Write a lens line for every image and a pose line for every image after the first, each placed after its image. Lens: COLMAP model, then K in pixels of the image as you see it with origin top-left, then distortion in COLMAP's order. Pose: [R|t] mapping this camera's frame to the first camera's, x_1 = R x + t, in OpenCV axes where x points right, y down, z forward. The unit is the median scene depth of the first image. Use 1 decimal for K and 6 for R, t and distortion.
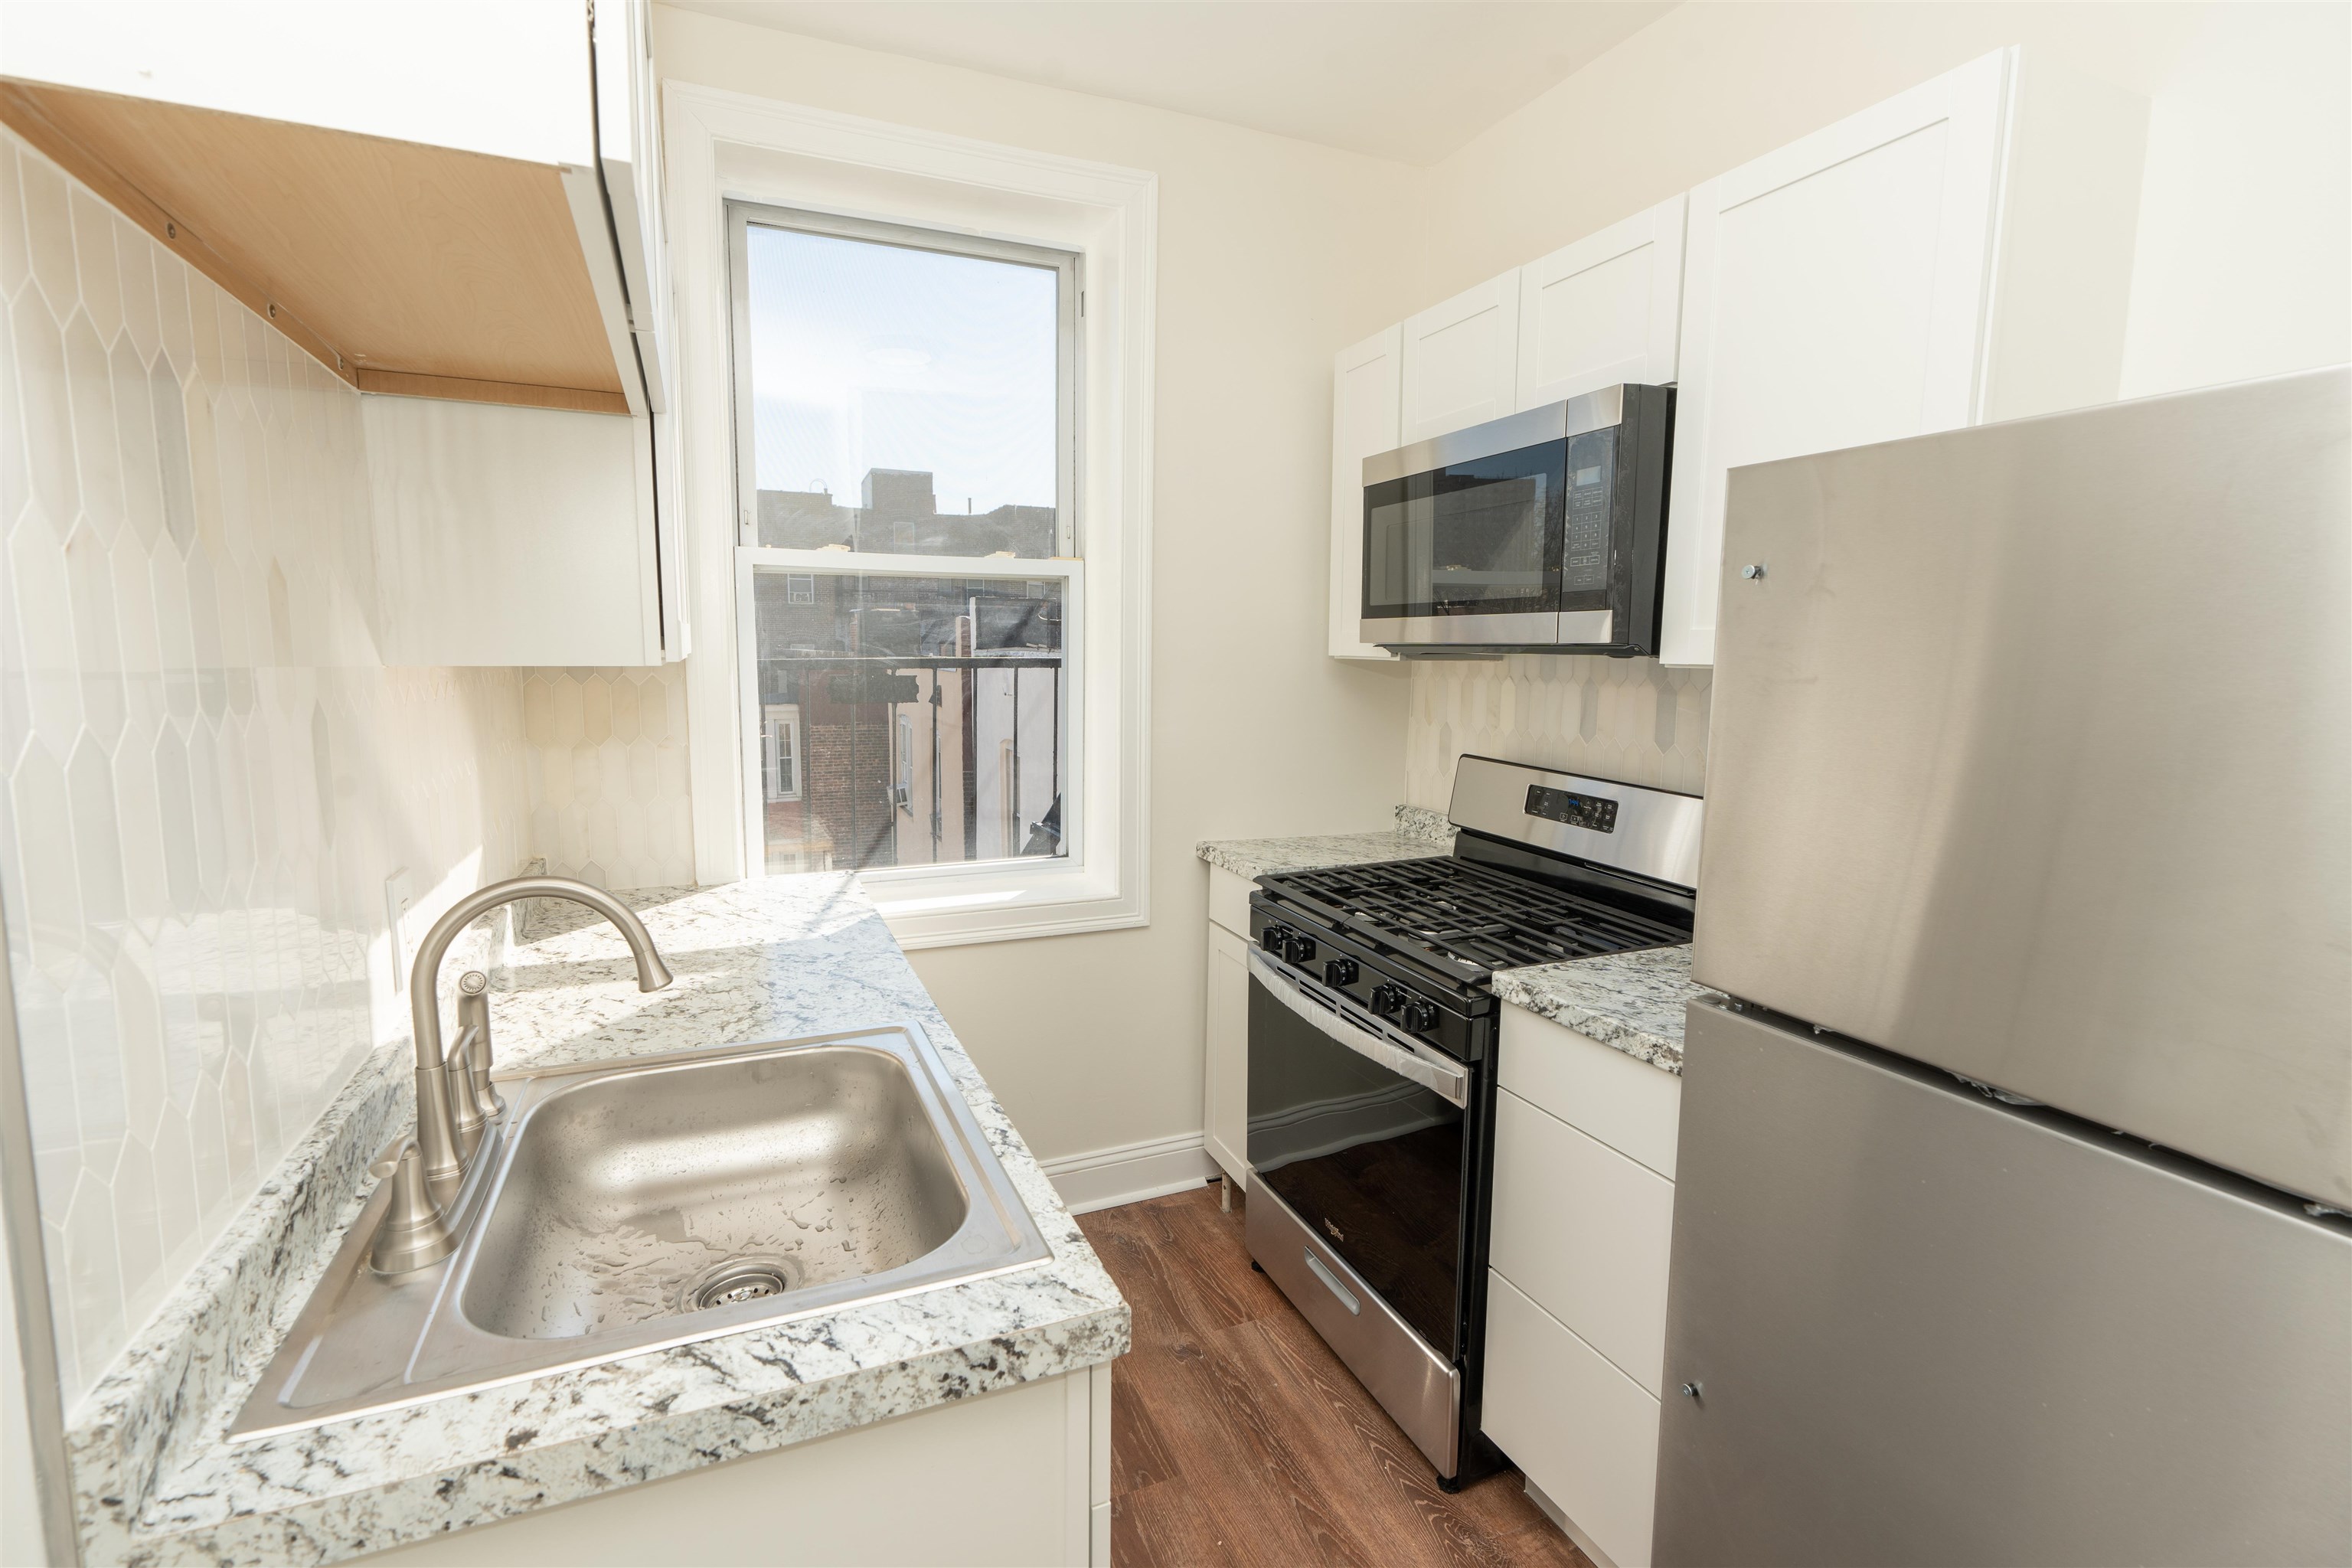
lens RADIAL K [[1068.3, 0, 1176.0], [0, 1068.3, 784.0], [0, 0, 1]] dist [-0.008708, 0.000505]
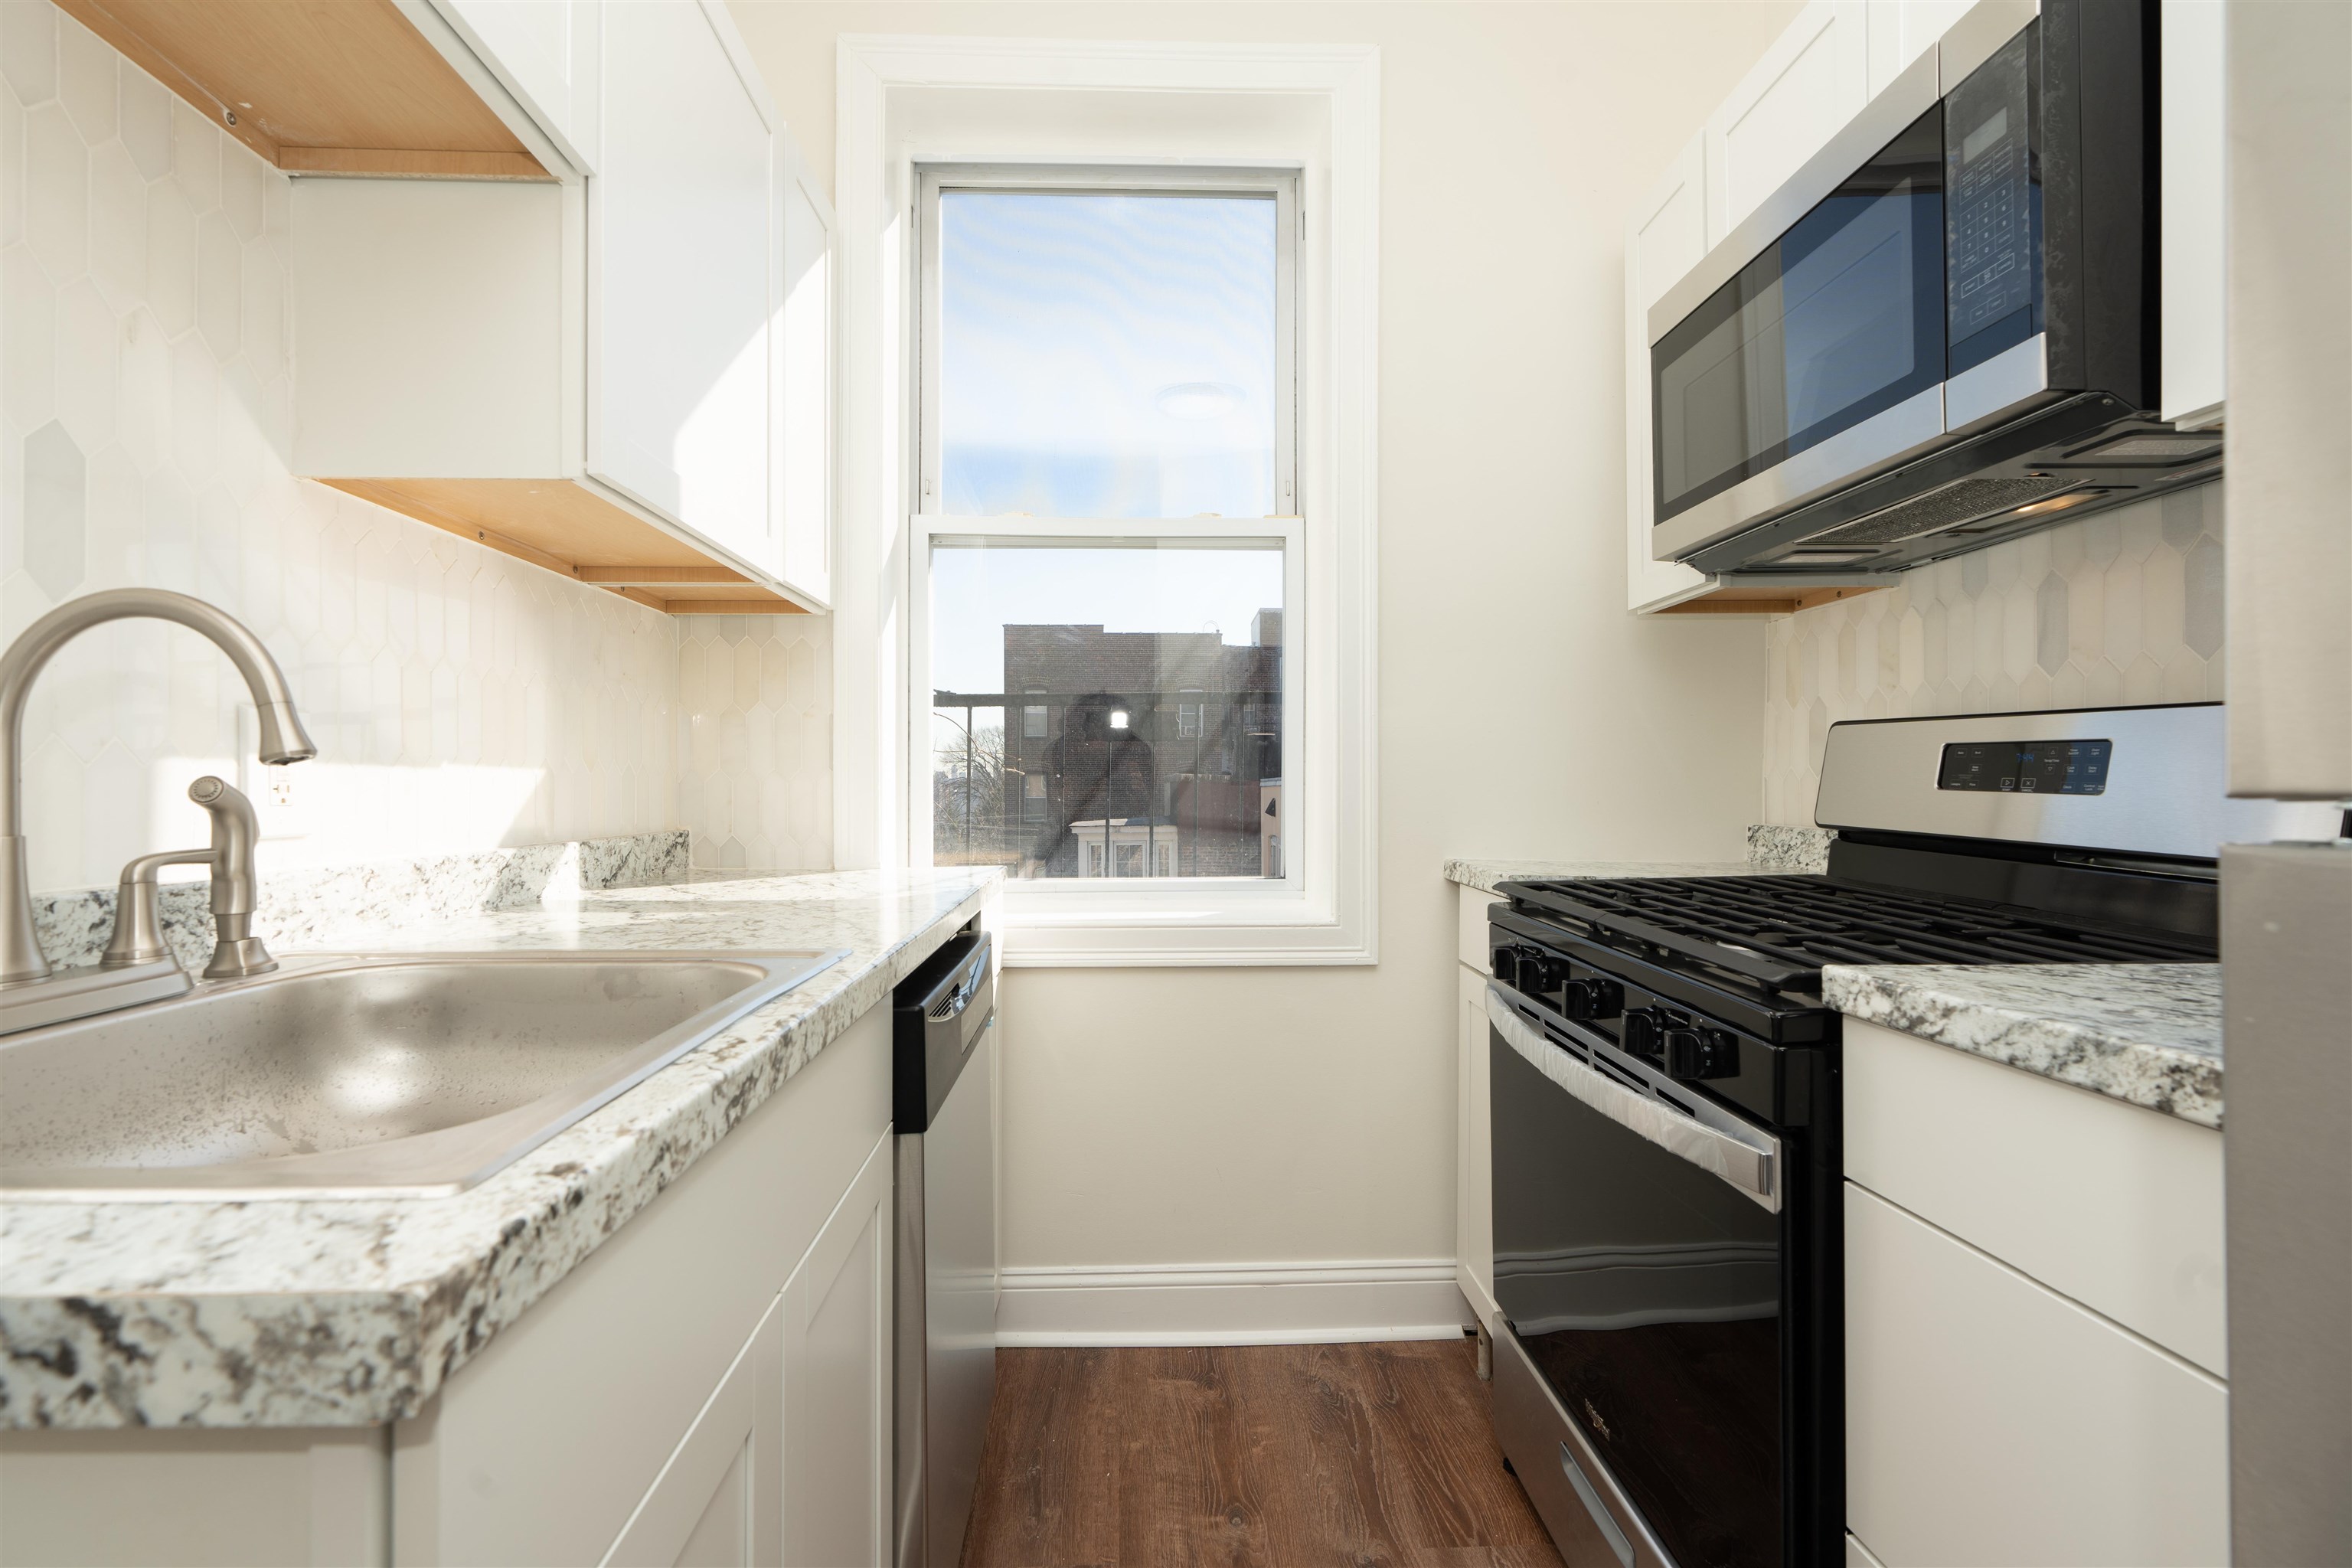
lens RADIAL K [[1072.0, 0, 1158.0], [0, 1072.0, 785.1], [0, 0, 1]] dist [-0.003454, 0.000608]
pose [[0.929690, -0.011400, -0.368166, 0.168808], [-0.035355, 0.992144, -0.120001, 0.151900], [0.366642, 0.124580, 0.921983, 0.318129]]
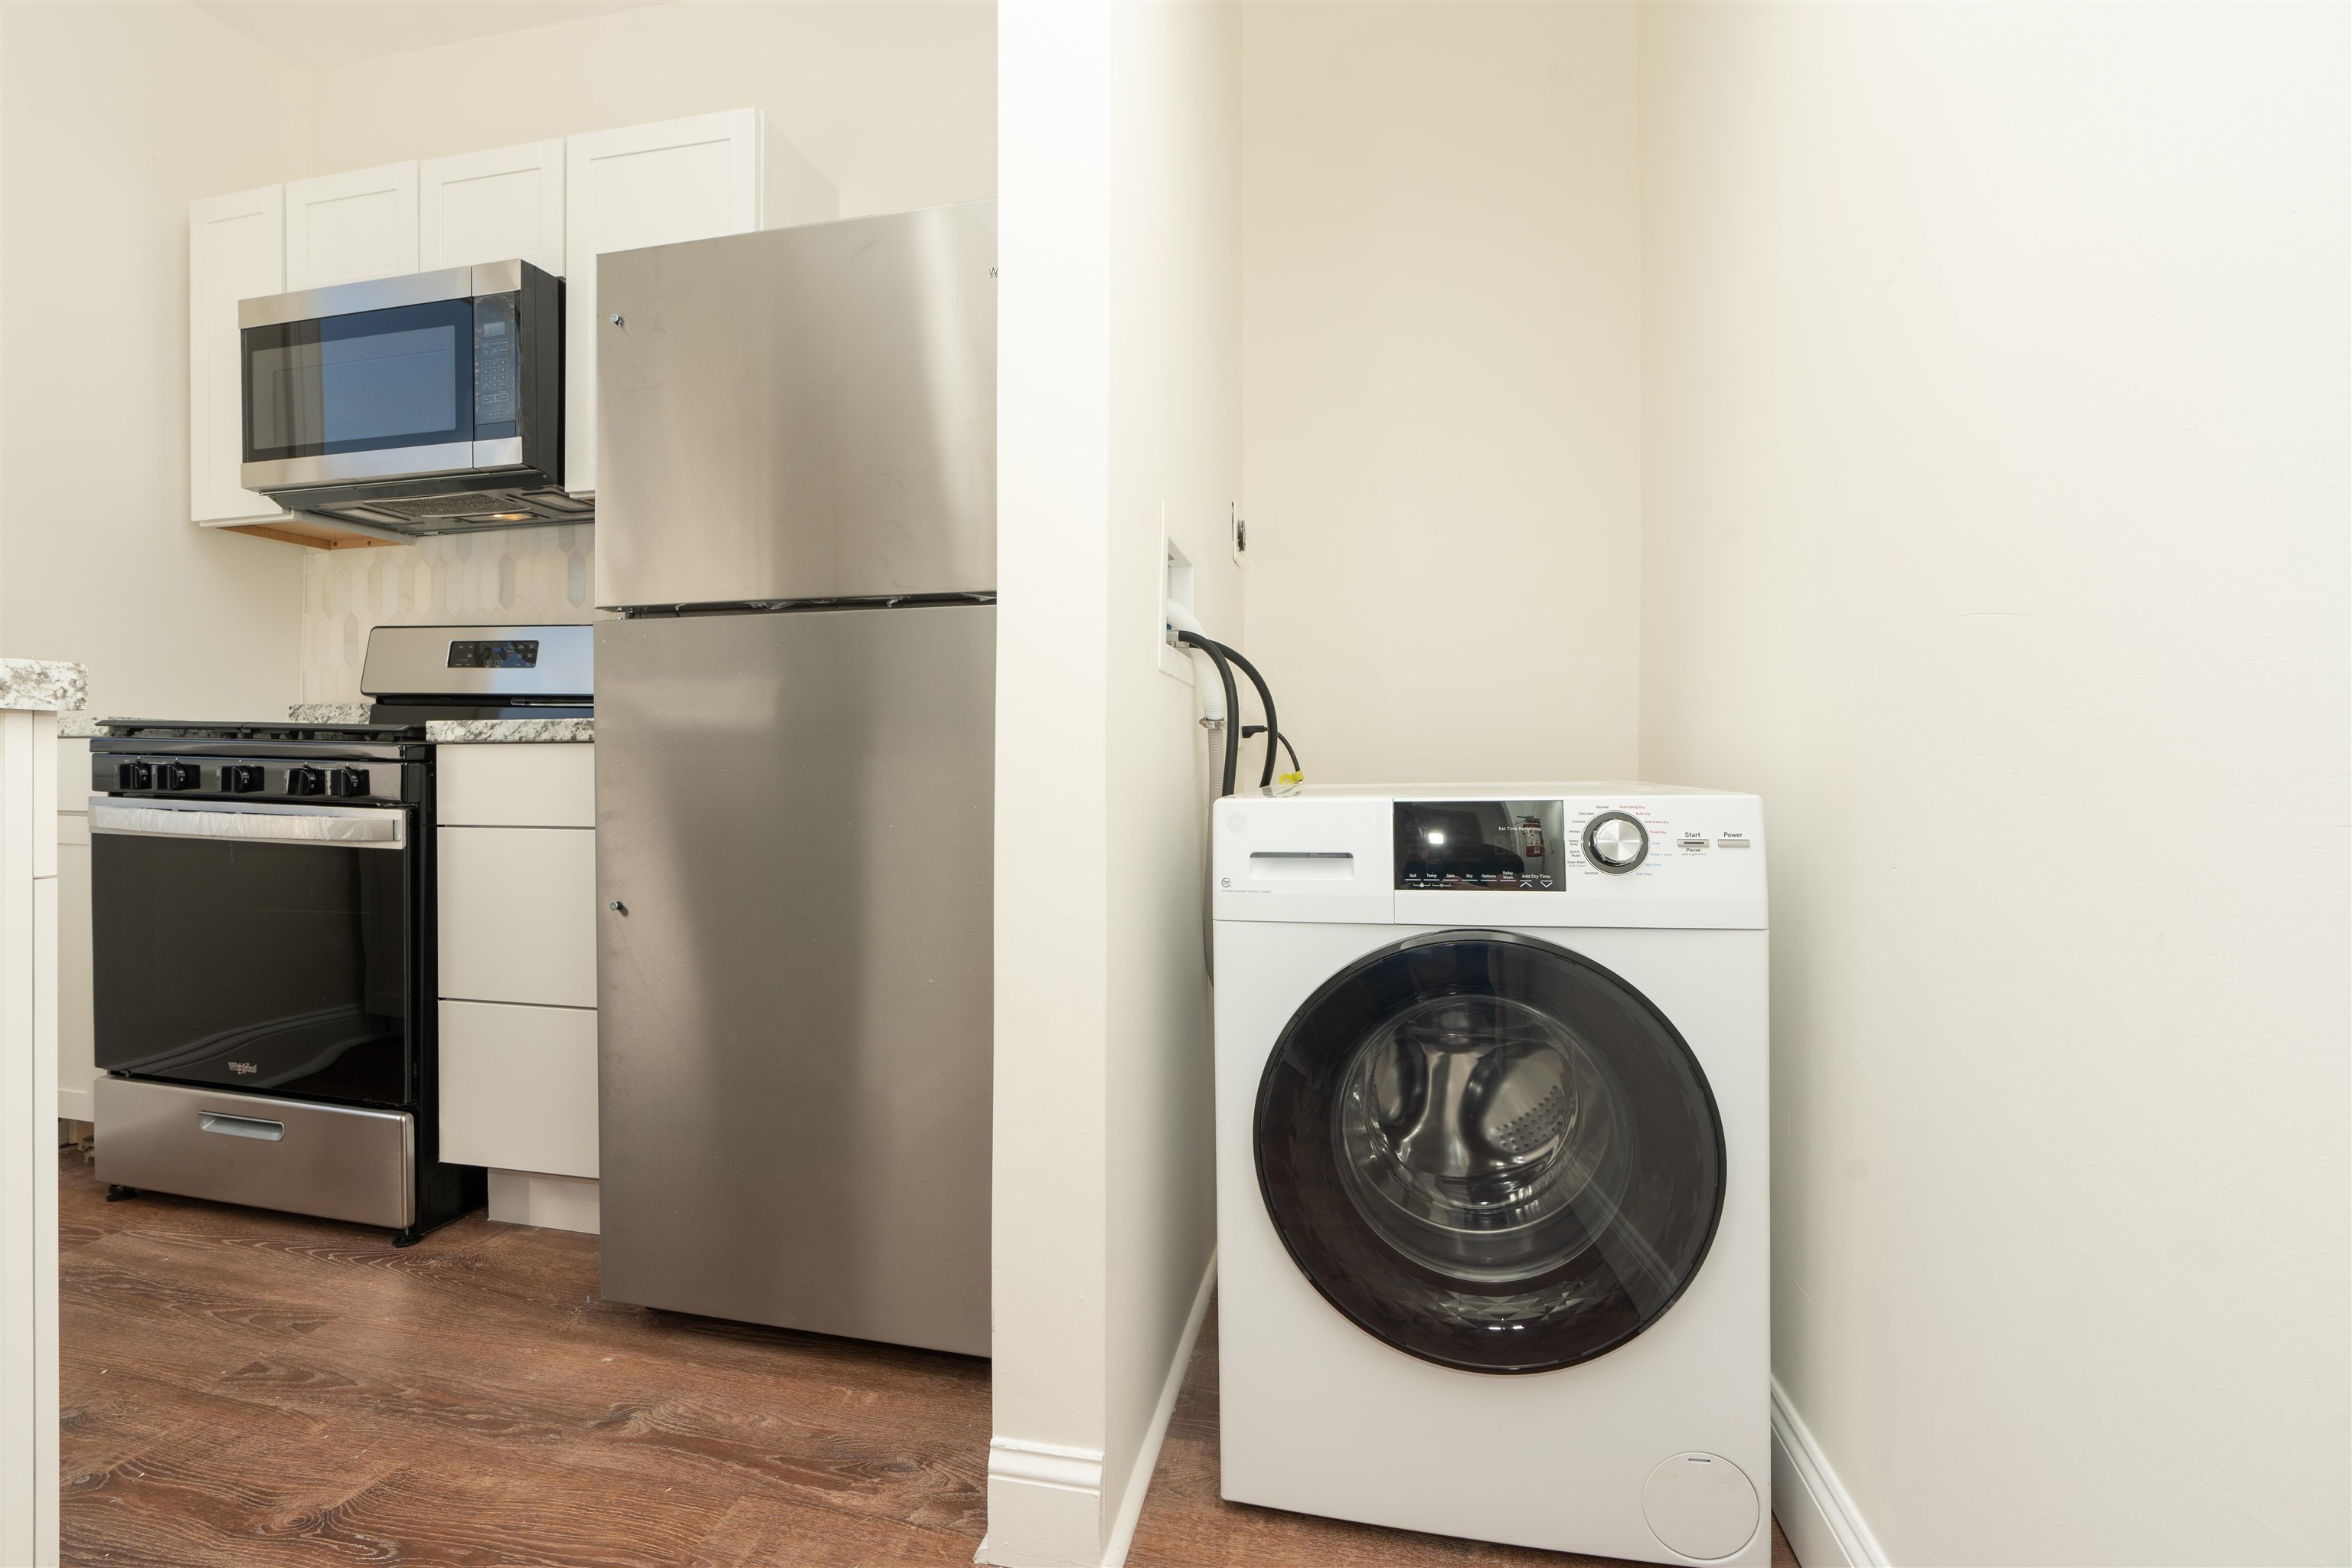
lens RADIAL K [[1050.8, 0, 1158.1], [0, 1050.8, 776.6], [0, 0, 1]] dist [-0.011851, 0.005017]
pose [[0.603981, -0.011927, 0.796910, -0.108367], [0.102917, 0.992684, -0.063144, 0.359053], [-0.790326, 0.120153, 0.600789, -0.246346]]
